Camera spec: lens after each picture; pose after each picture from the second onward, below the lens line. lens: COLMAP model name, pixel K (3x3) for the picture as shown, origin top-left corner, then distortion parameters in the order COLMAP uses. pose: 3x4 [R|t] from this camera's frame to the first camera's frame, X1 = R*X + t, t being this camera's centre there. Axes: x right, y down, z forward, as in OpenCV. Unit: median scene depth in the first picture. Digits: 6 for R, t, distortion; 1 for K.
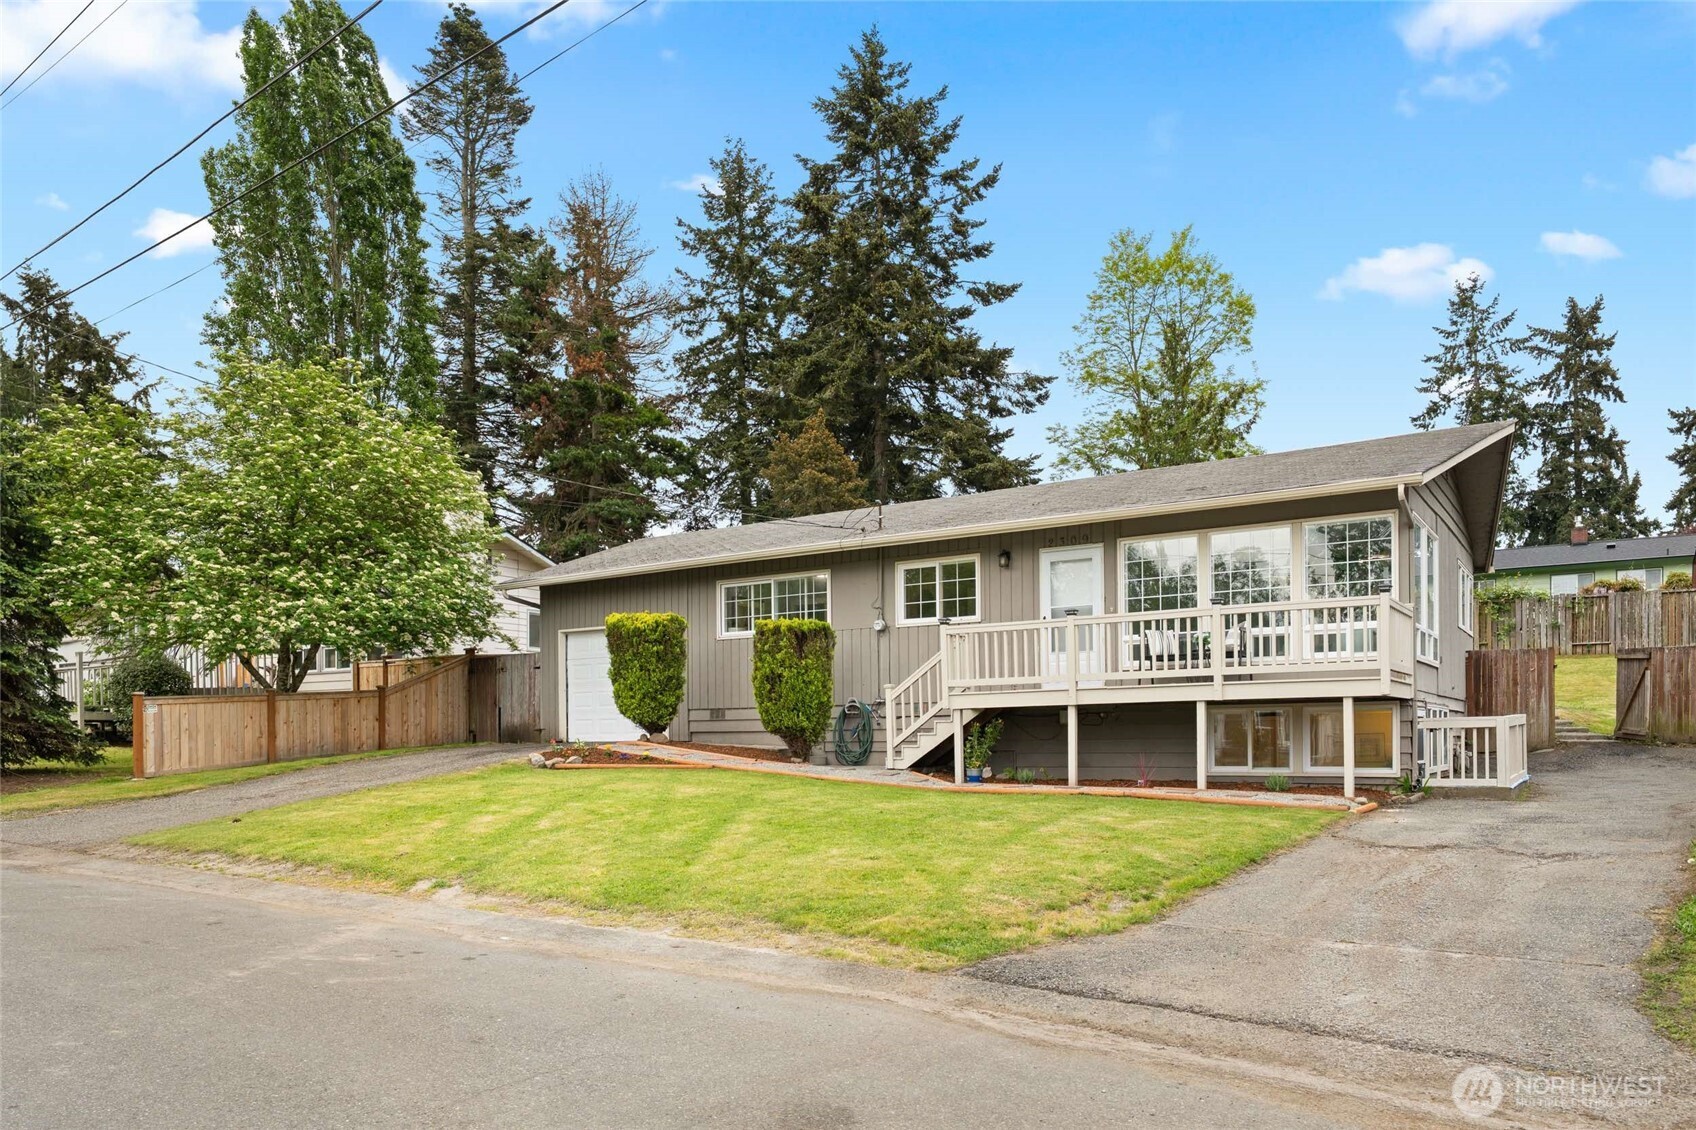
lens RADIAL K [[1183.9, 0, 824.9], [0, 1183.9, 734.4], [0, 0, 1]] dist [-0.006389, -0.000834]
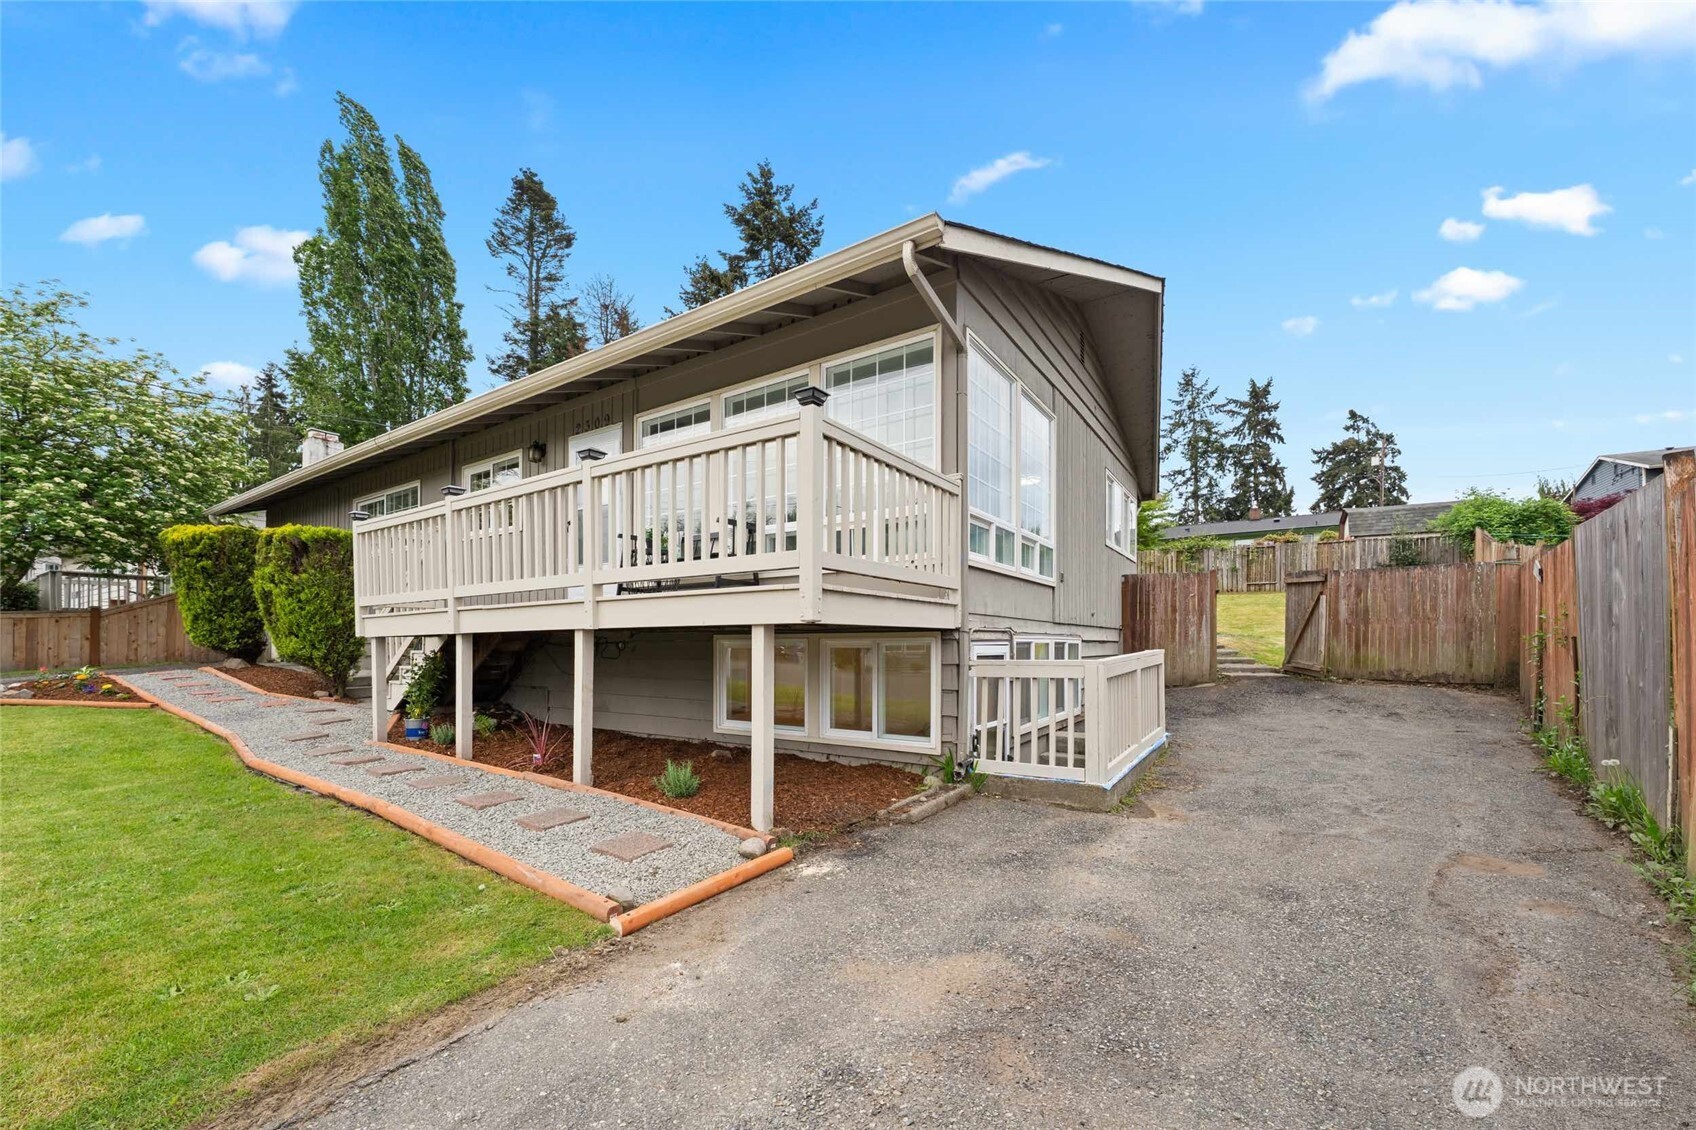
lens RADIAL K [[633.0, 0, 850.7], [0, 633.0, 635.9], [0, 0, 1]] dist [-0.007435, -0.000063]
pose [[0.999961, 0.007314, -0.004911, 0.120862], [-0.007348, 0.999949, -0.007000, -0.006498], [0.004859, 0.007036, 0.999963, 0.183062]]
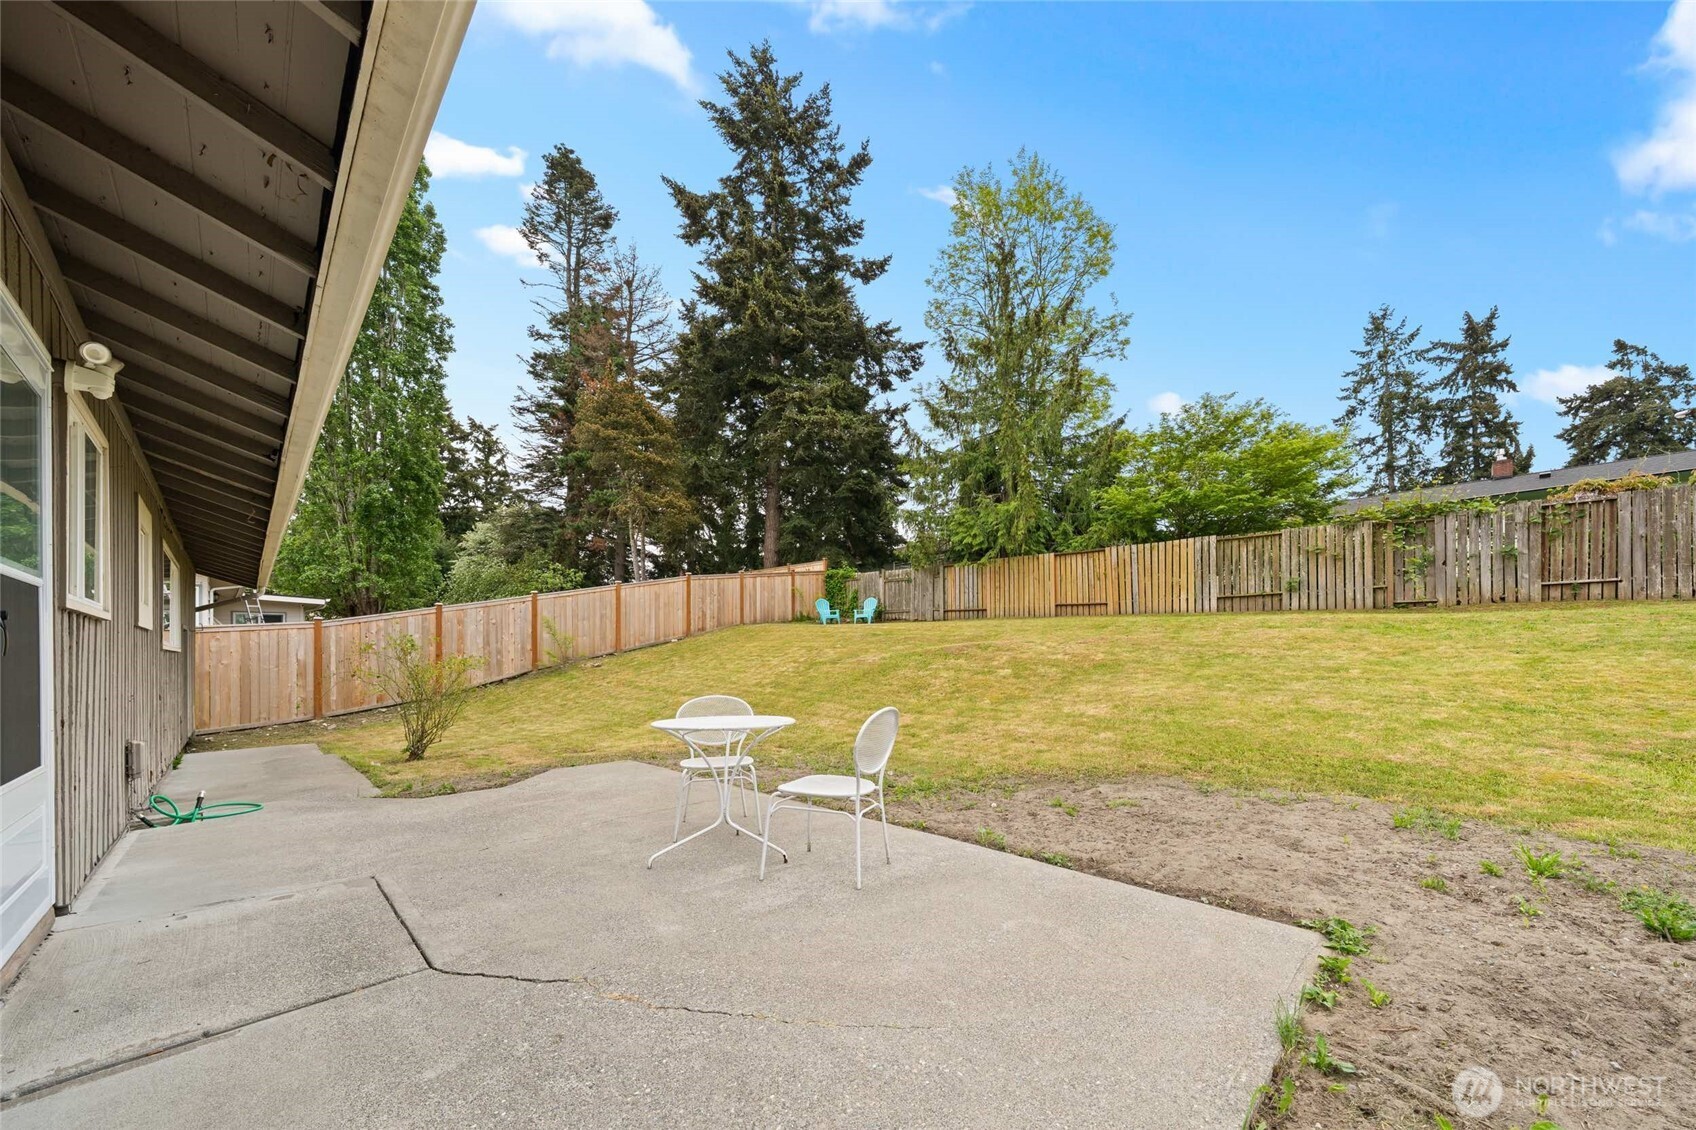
lens RADIAL K [[631.6, 0, 900.8], [0, 631.6, 647.6], [0, 0, 1]] dist [-0.002453, 0.000735]
pose [[0.986973, -0.014167, -0.160264, 0.190005], [0.014416, 0.999896, 0.000393, -0.025750], [0.160242, -0.002698, 0.987074, 0.331169]]
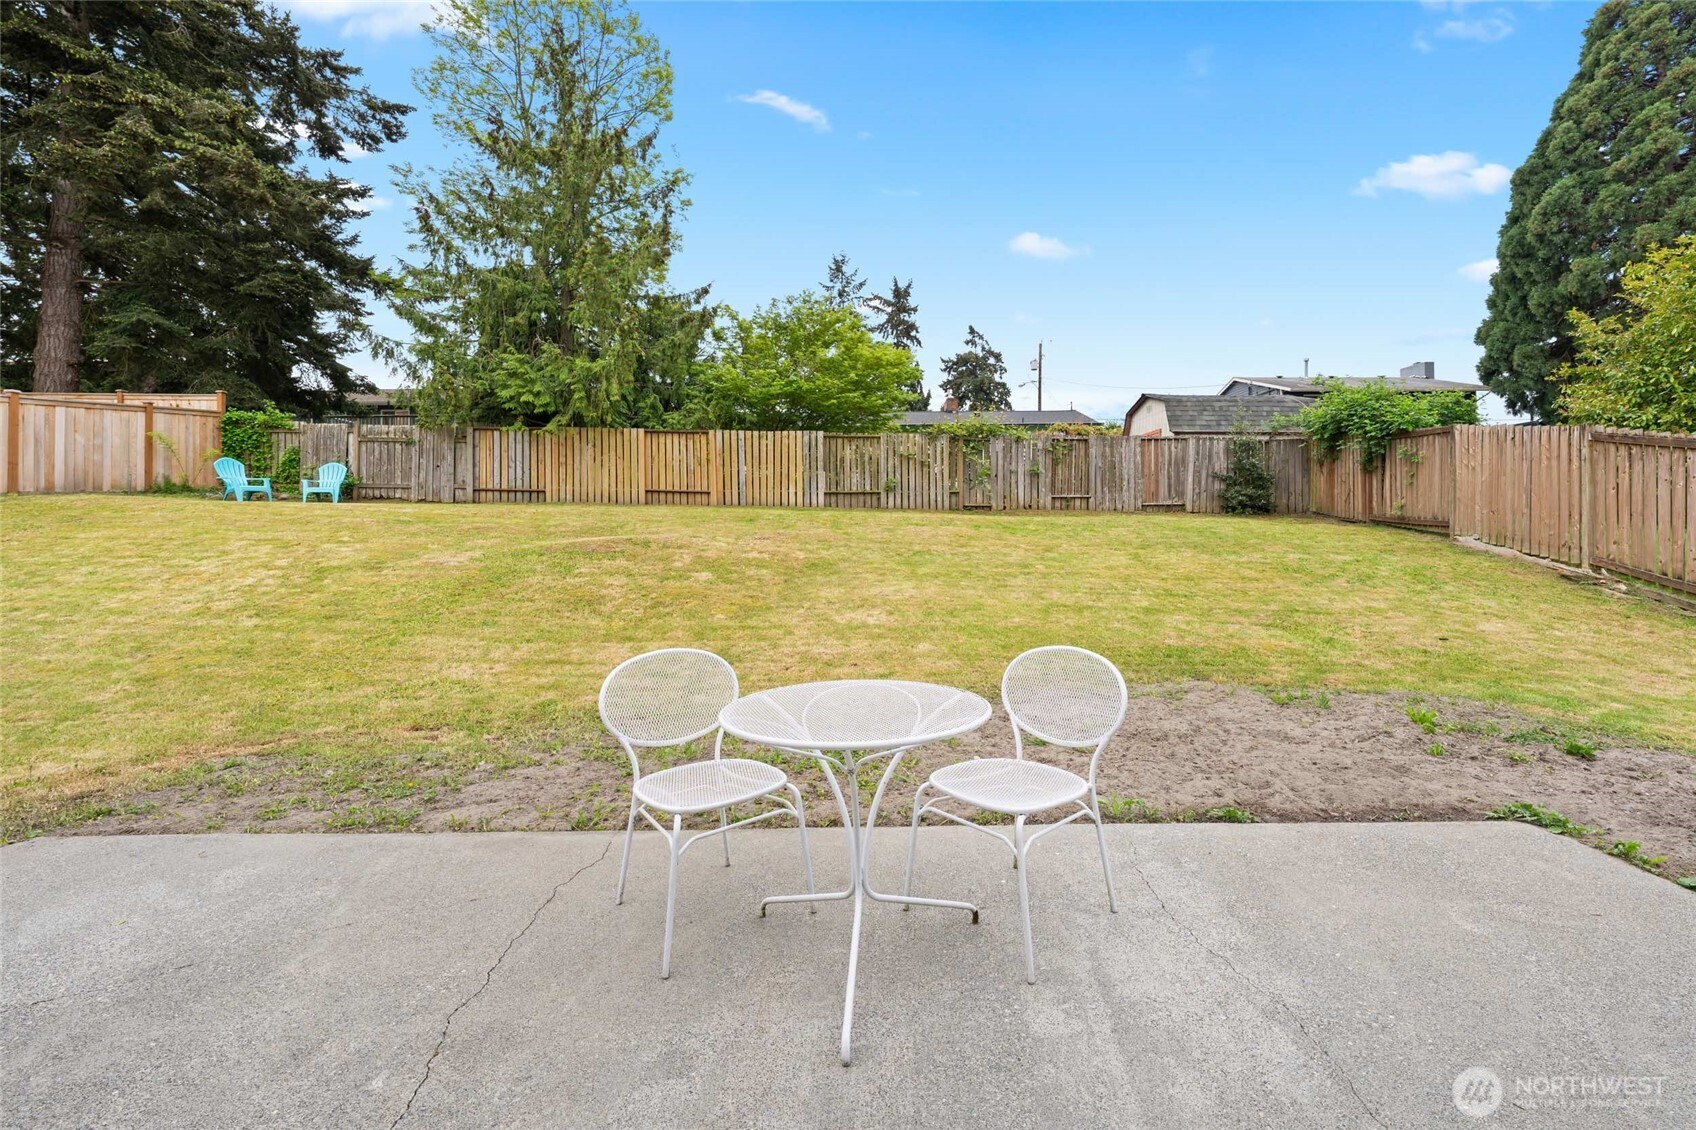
lens RADIAL K [[666.6, 0, 890.1], [0, 666.6, 535.9], [0, 0, 1]] dist [-0.000533, -0.000671]
pose [[0.822472, -0.005824, 0.568775, 0.148710], [0.004197, 0.999982, 0.004171, -0.027307], [-0.568790, -0.001043, 0.822482, 0.361122]]
